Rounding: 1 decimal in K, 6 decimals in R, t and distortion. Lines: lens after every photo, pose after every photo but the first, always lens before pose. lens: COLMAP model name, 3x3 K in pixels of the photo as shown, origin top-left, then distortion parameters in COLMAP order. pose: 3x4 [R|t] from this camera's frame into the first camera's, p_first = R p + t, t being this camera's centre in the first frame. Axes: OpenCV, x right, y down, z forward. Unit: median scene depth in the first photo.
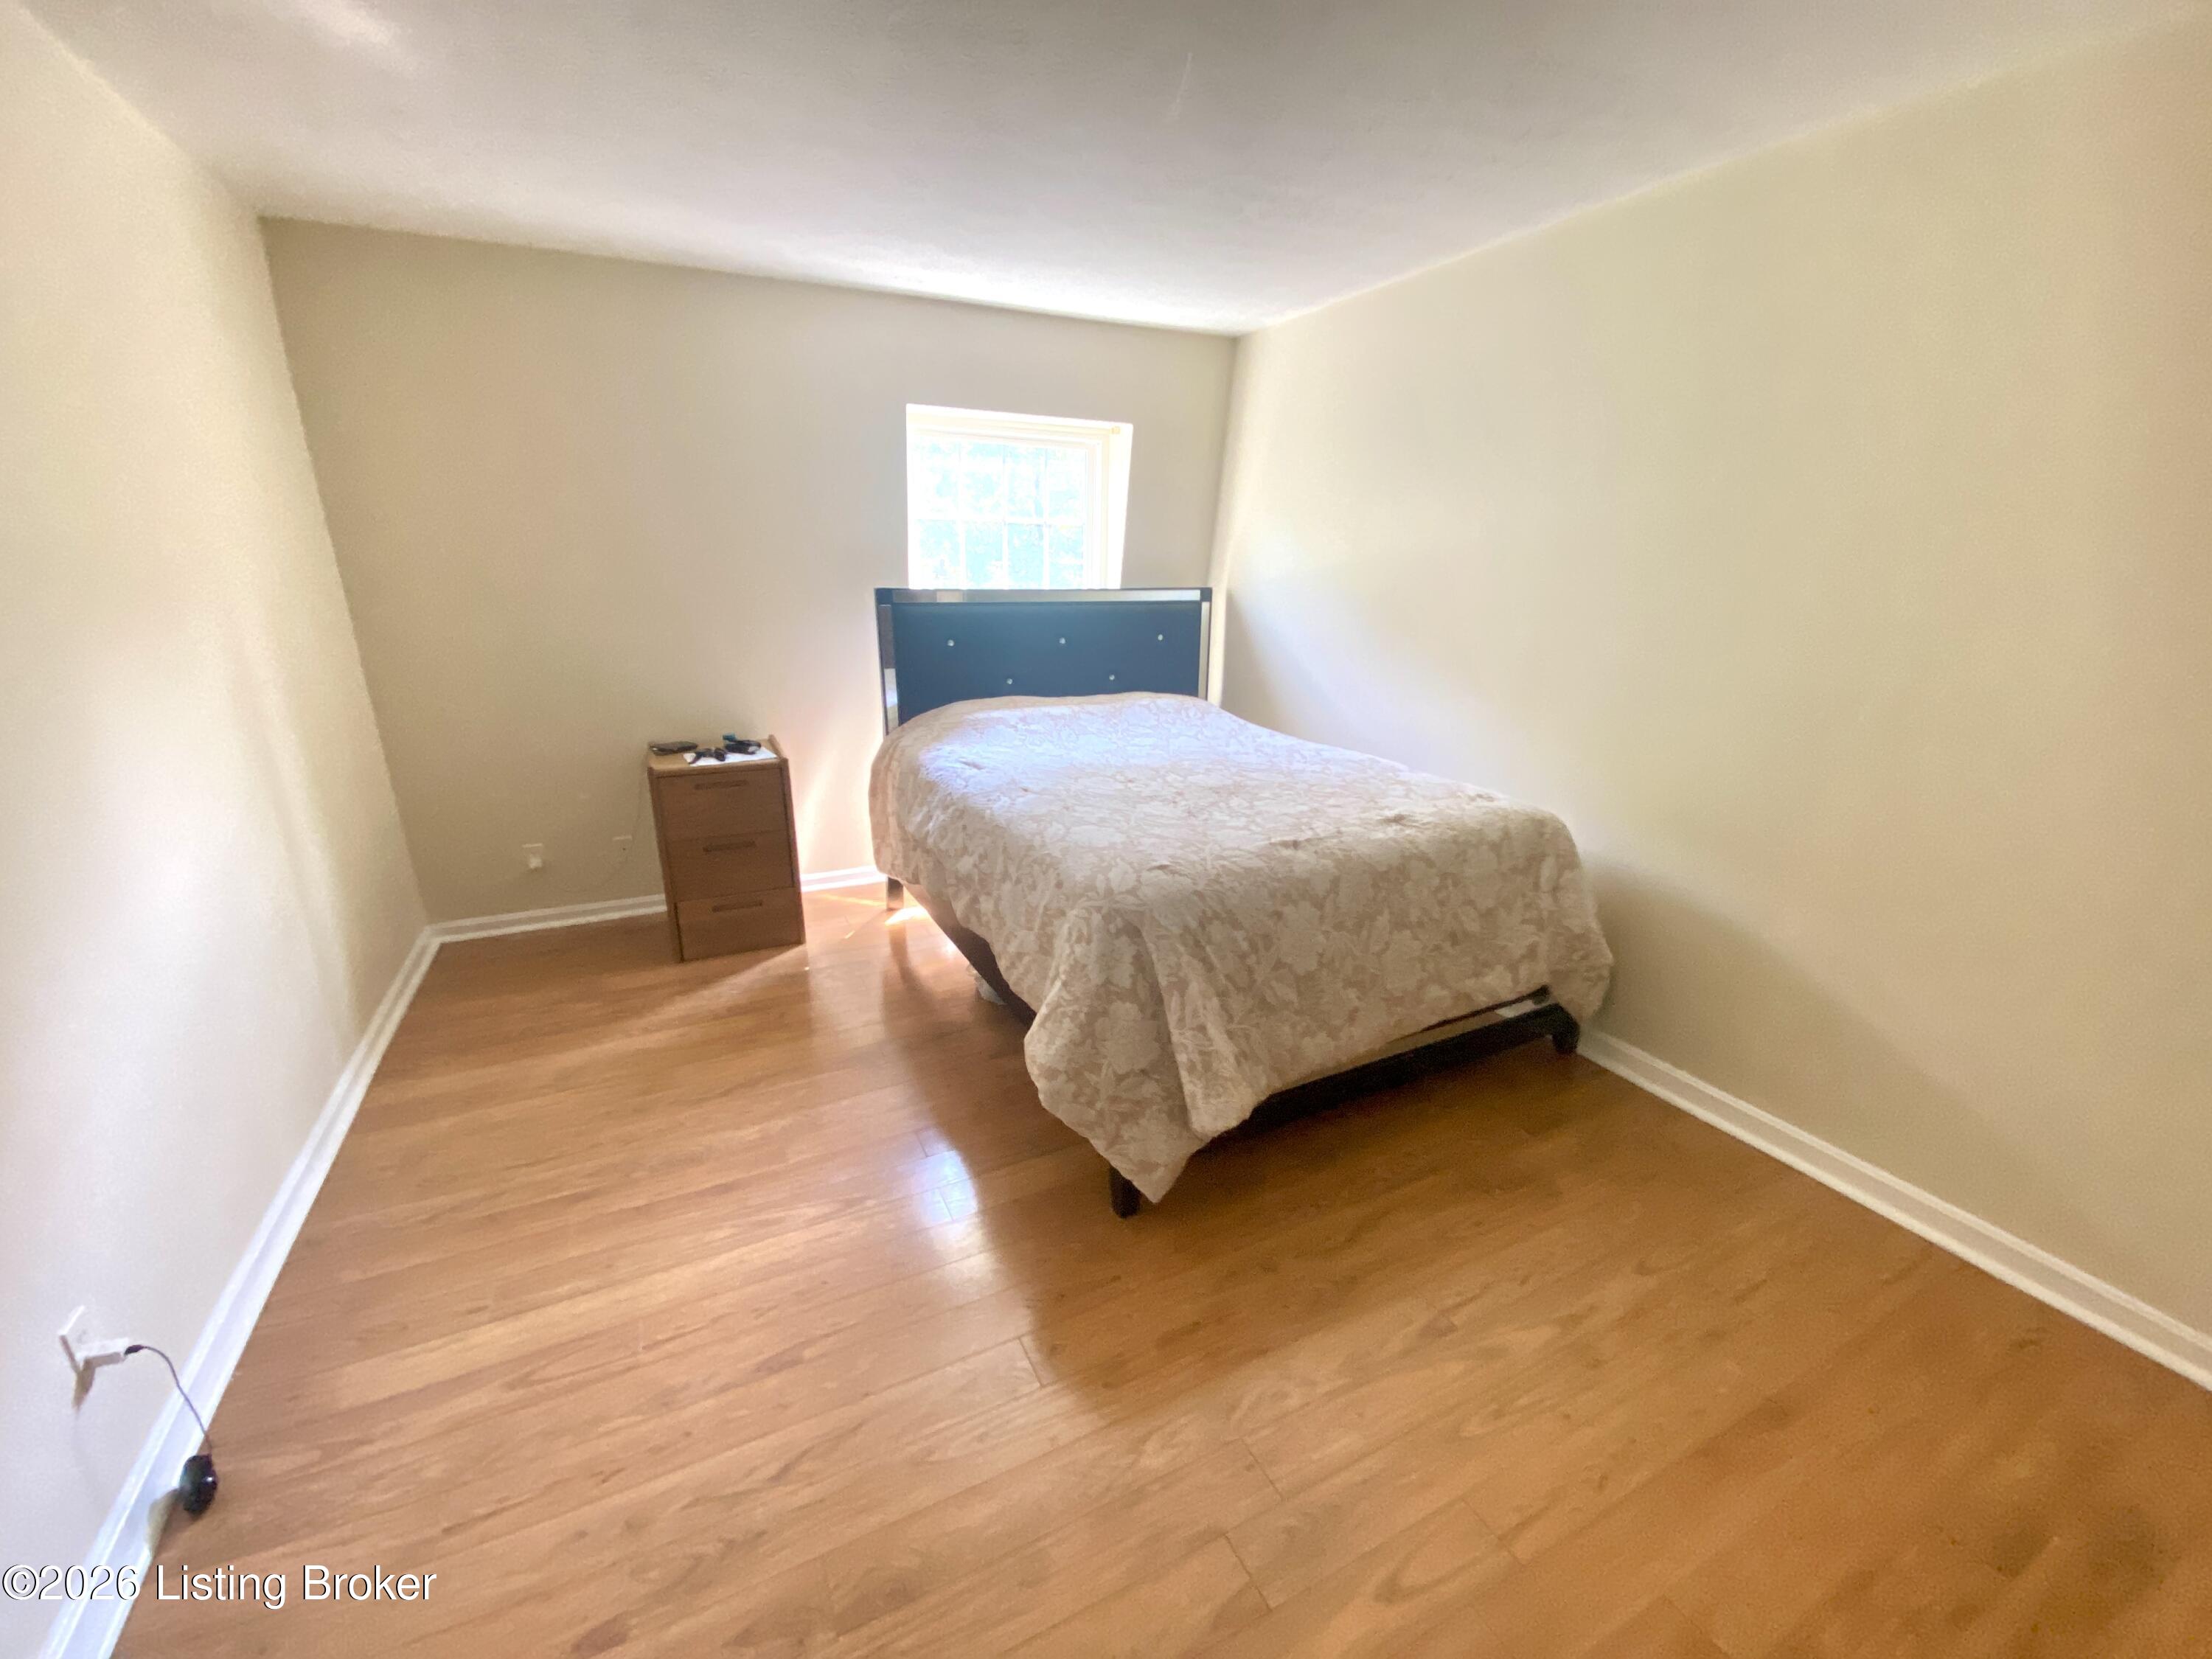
lens RADIAL K [[903.9, 0, 1111.7], [0, 903.9, 817.4], [0, 0, 1]] dist [0.052763, -0.028221]
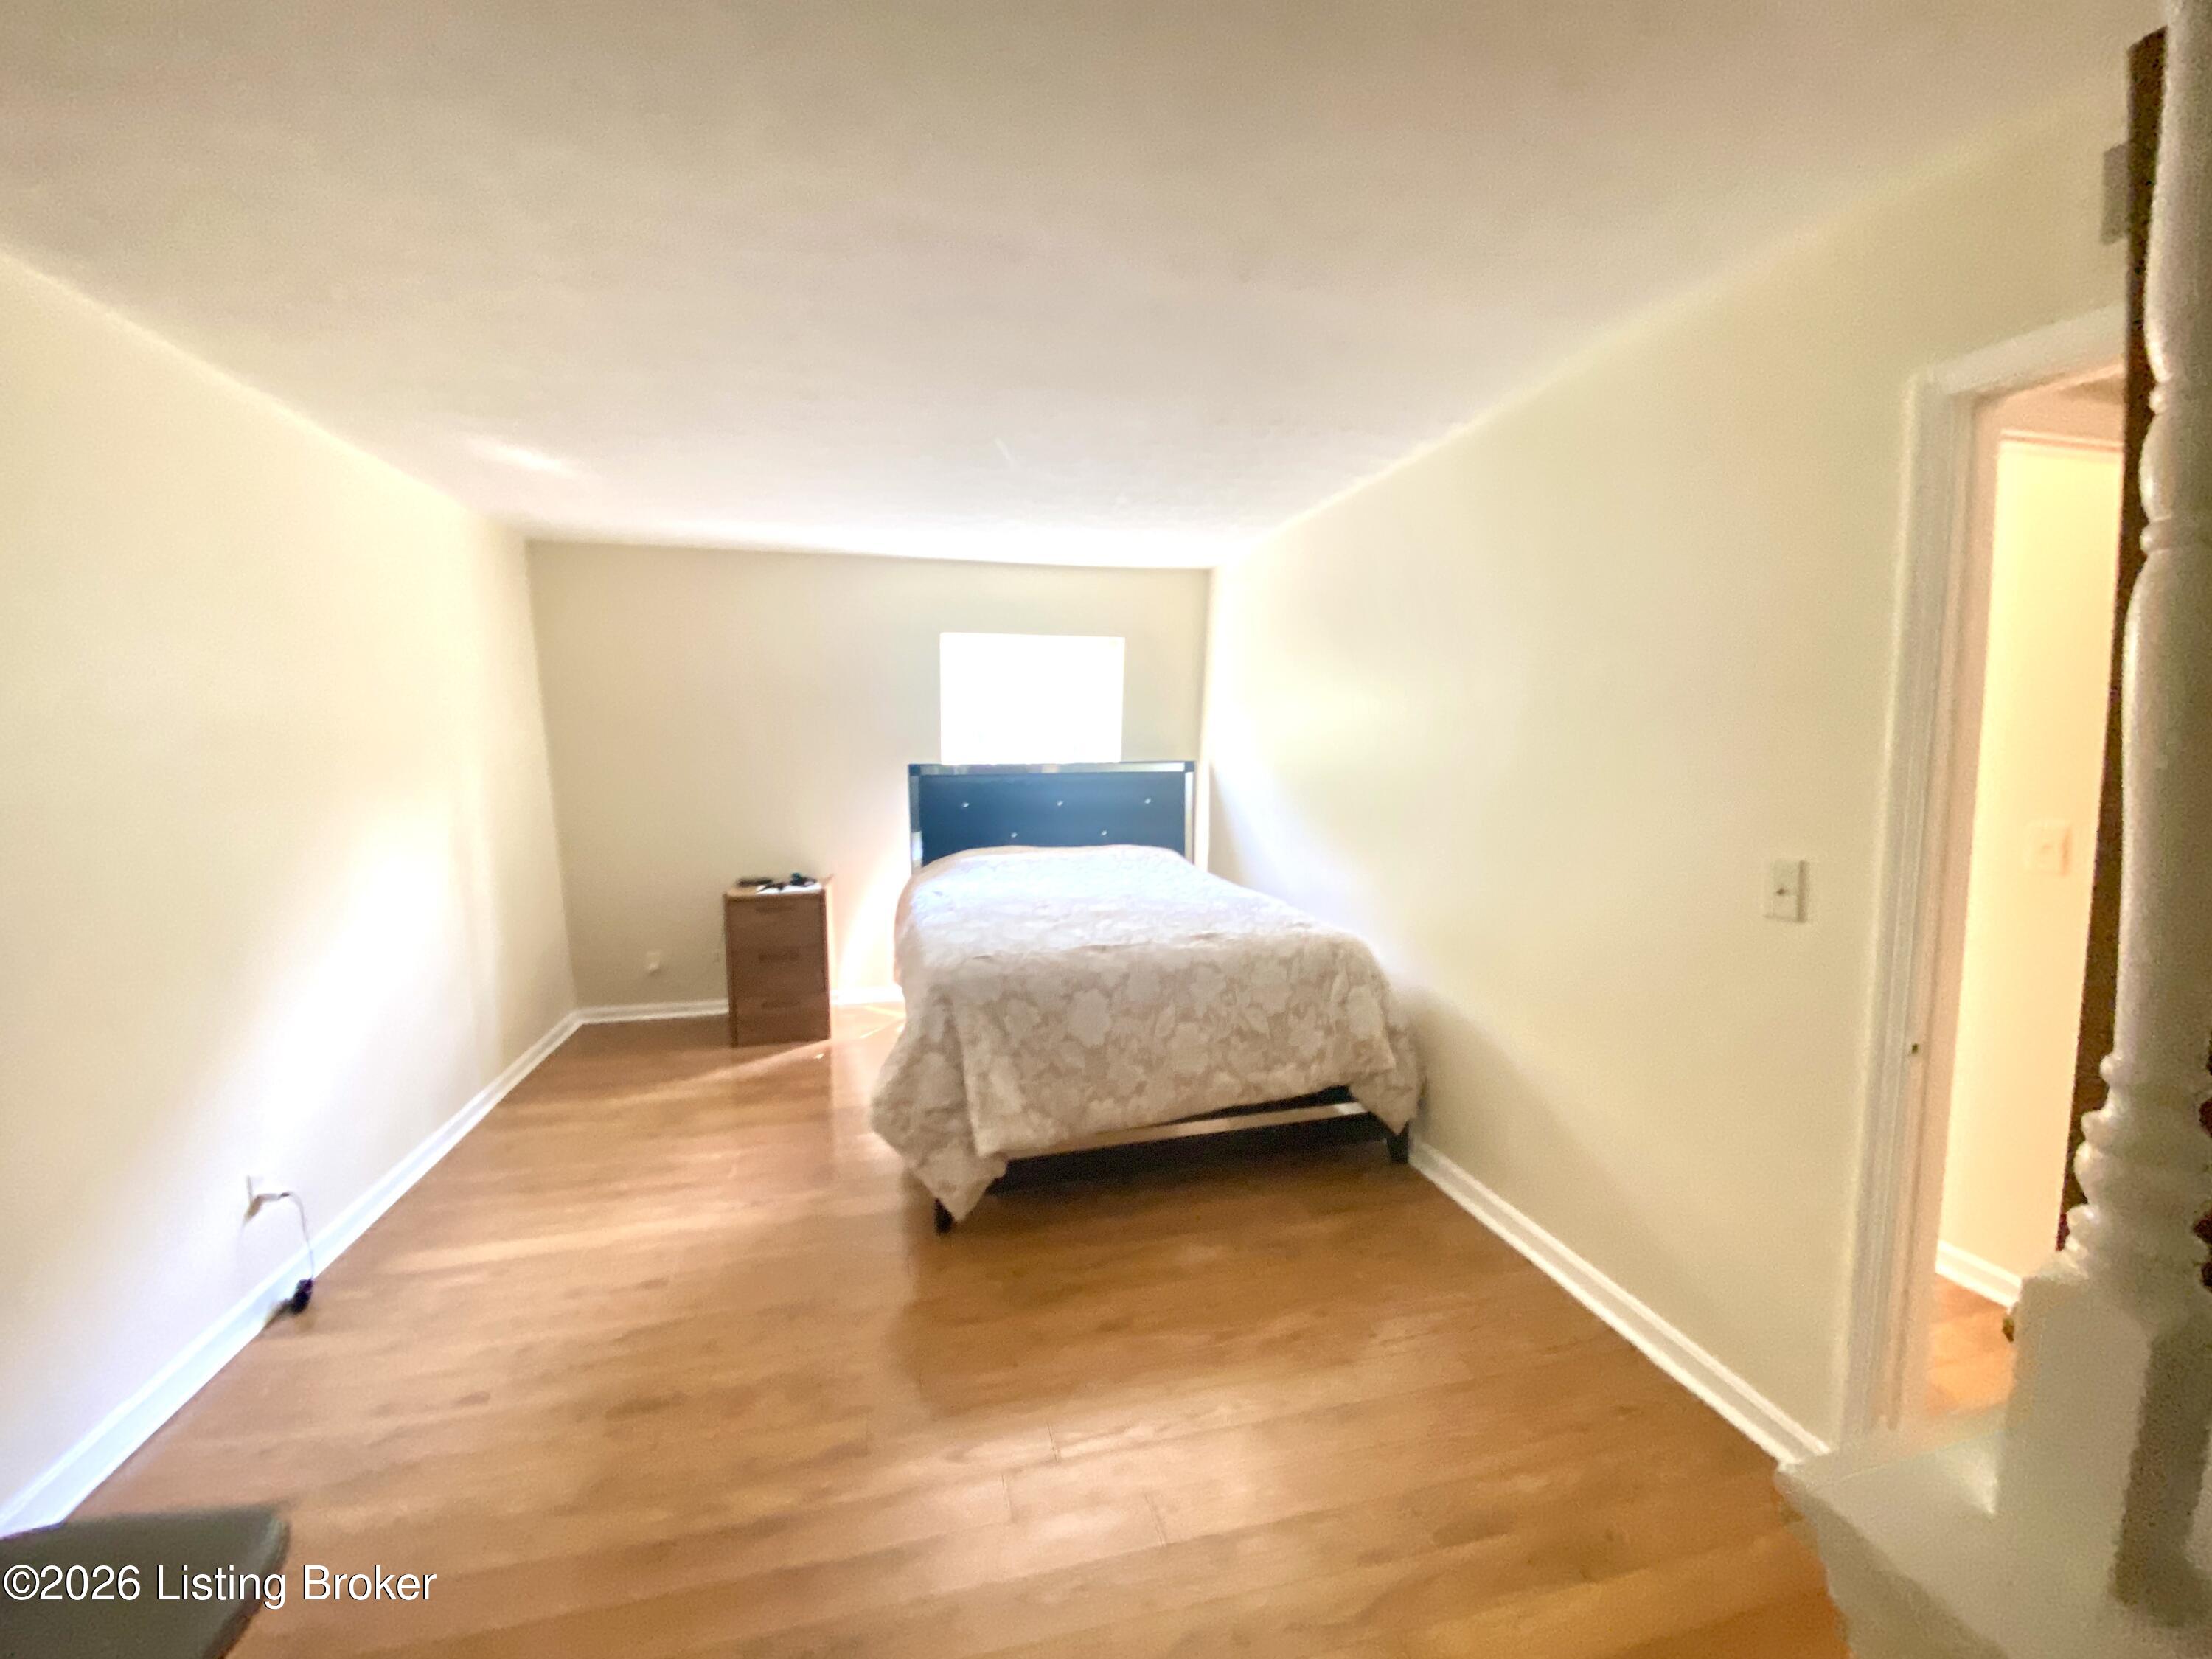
lens RADIAL K [[903.9, 0, 1111.7], [0, 903.9, 817.4], [0, 0, 1]] dist [0.052763, -0.028221]
pose [[0.973733, 0.002117, -0.227685, 0.474554], [-0.045841, 0.981305, -0.186922, 0.081088], [0.223032, 0.192450, 0.955625, -0.253388]]
